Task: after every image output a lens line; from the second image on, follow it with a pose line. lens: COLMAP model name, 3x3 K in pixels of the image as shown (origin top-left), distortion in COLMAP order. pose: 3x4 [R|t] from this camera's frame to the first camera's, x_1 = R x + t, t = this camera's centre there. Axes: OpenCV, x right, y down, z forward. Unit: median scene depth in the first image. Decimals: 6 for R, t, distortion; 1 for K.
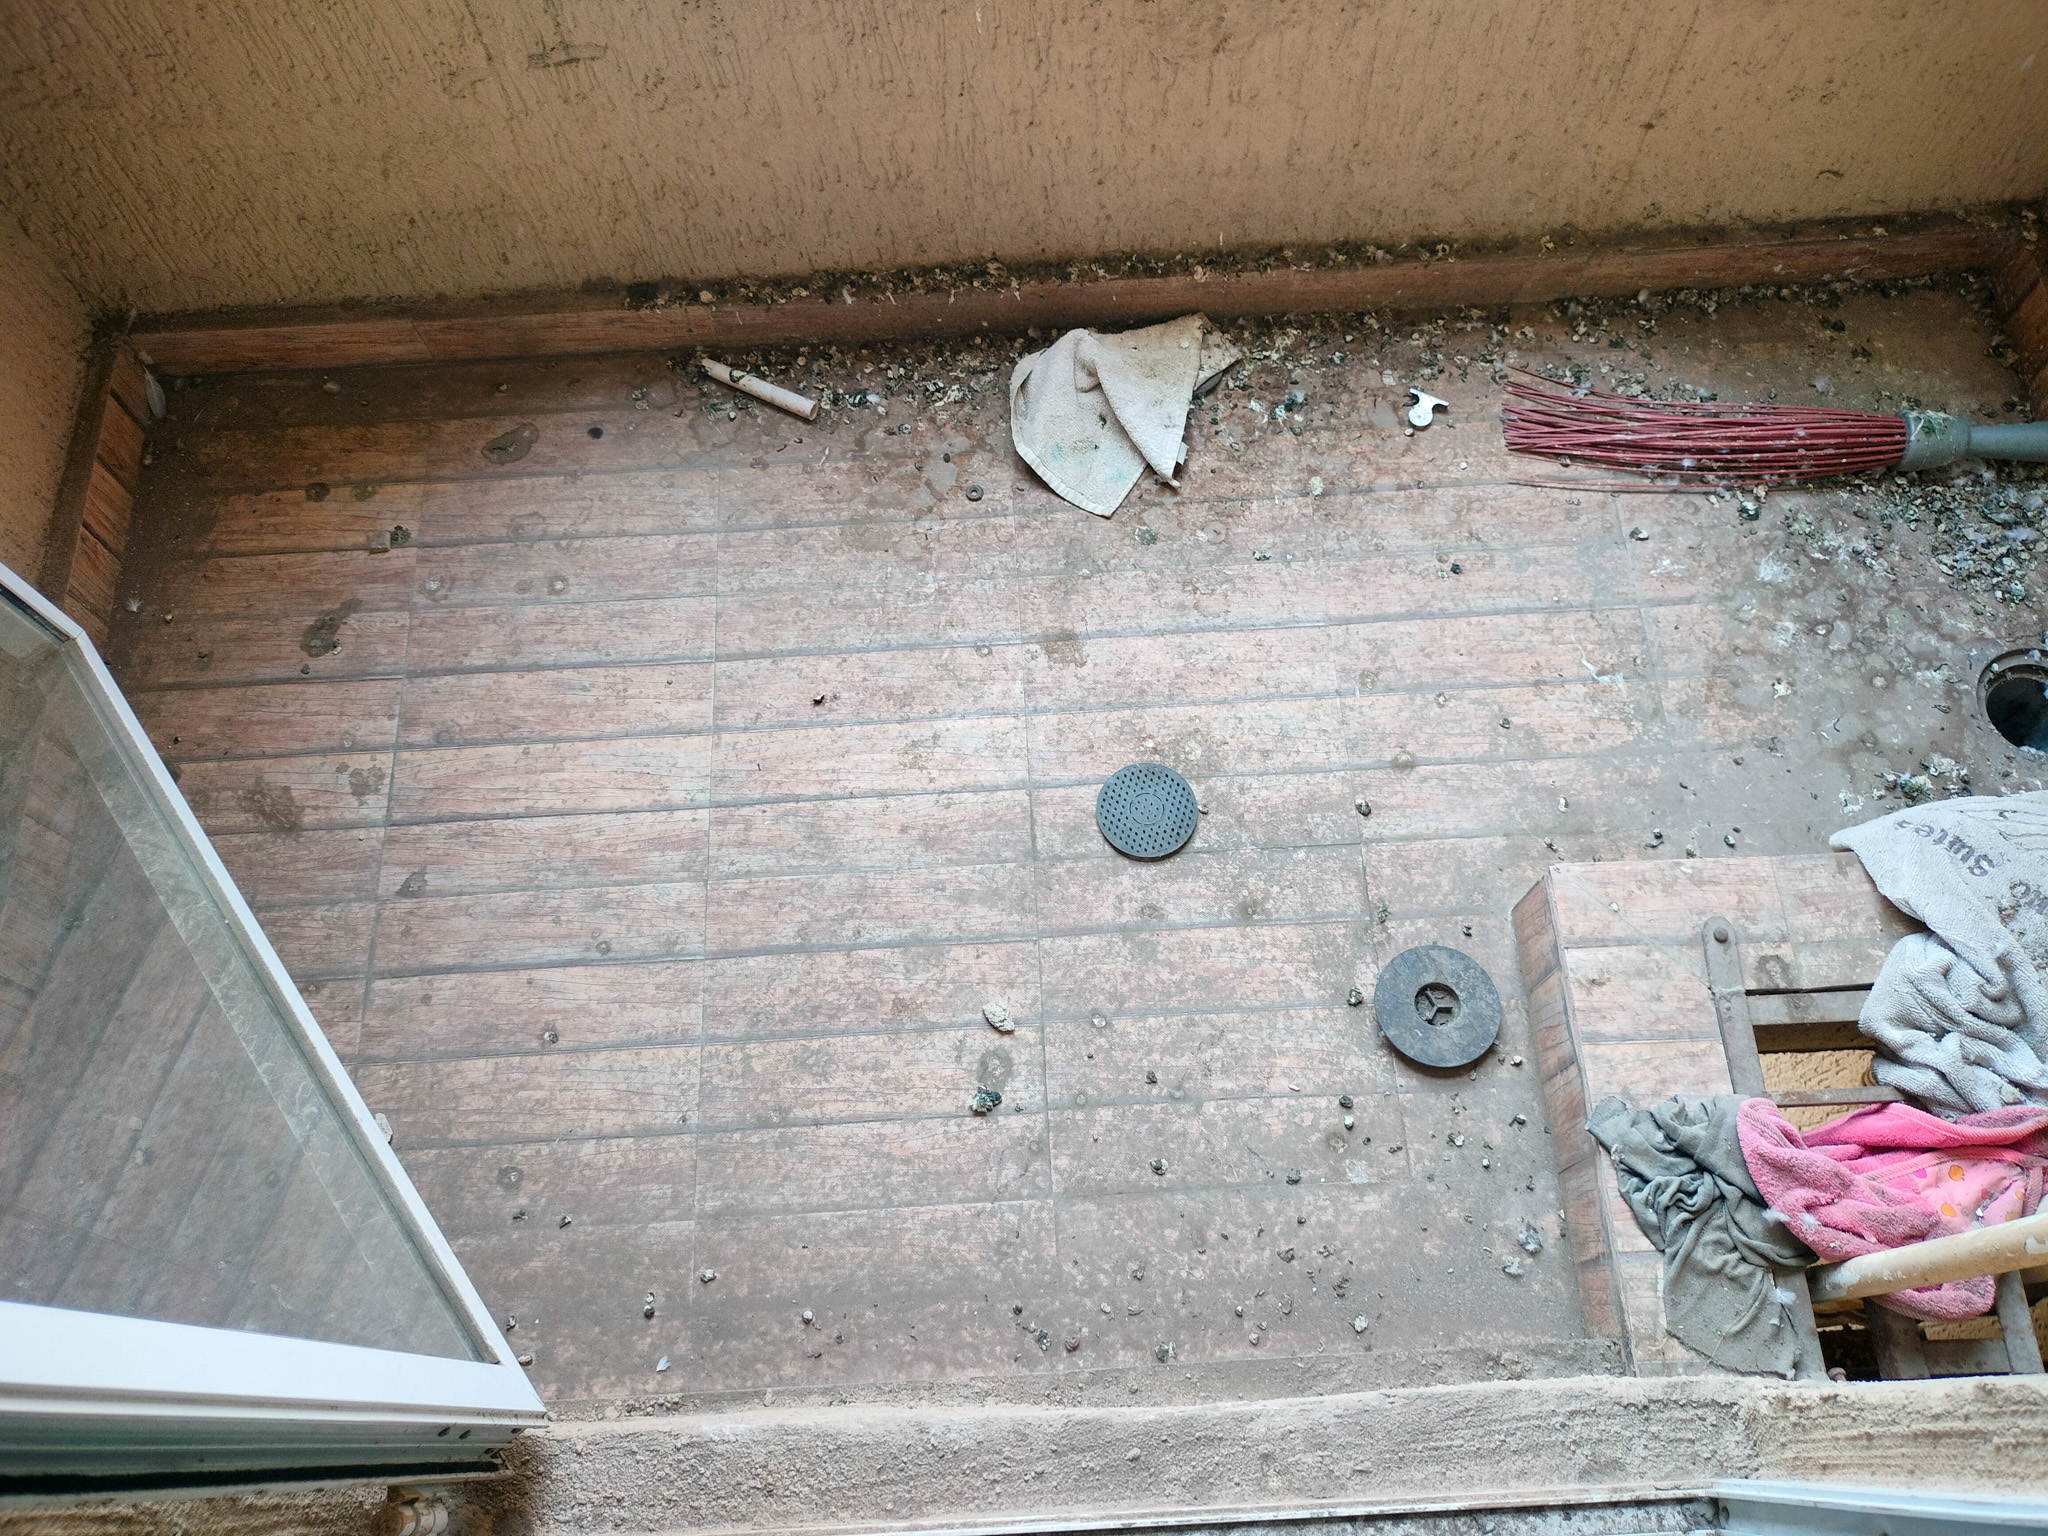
lens RADIAL K [[1531.8, 0, 1024.0], [0, 1531.8, 768.0], [0, 0, 1]] dist [0.038746, -0.066684]
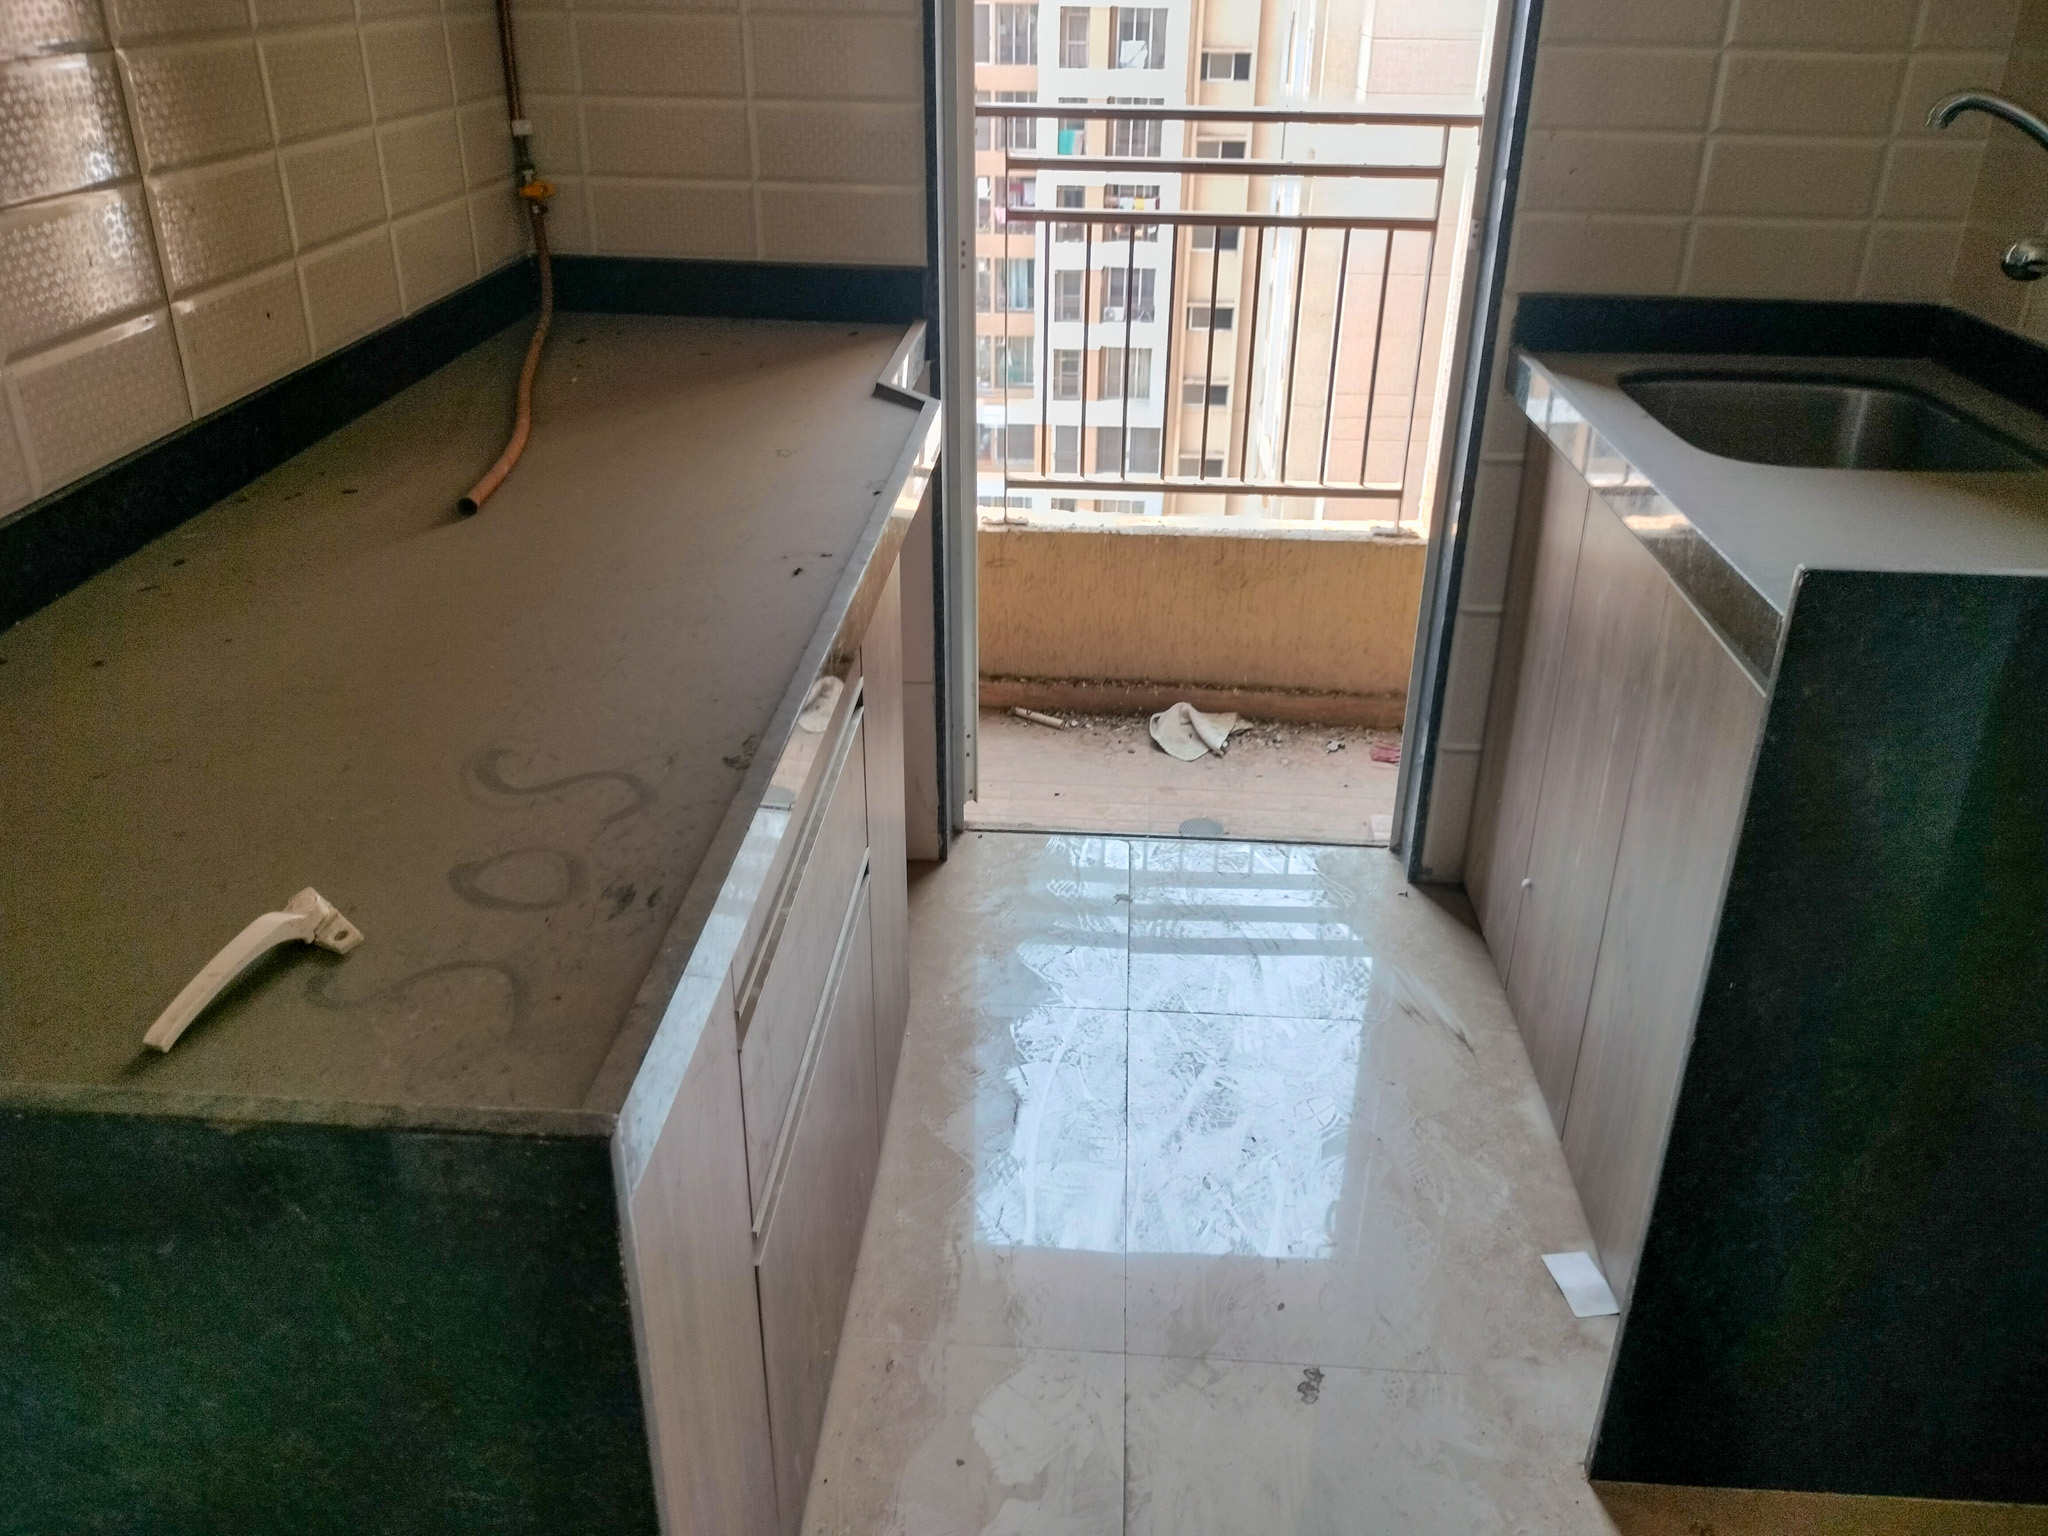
lens RADIAL K [[1604.0, 0, 1028.6], [0, 1604.0, 754.9], [0, 0, 1]] dist [0.045280, -0.090088]
pose [[0.992489, 0.091157, -0.081581, 0.010536], [-0.122332, 0.739605, -0.661831, 1.391366], [0.000007, 0.666840, 0.745201, -0.740006]]
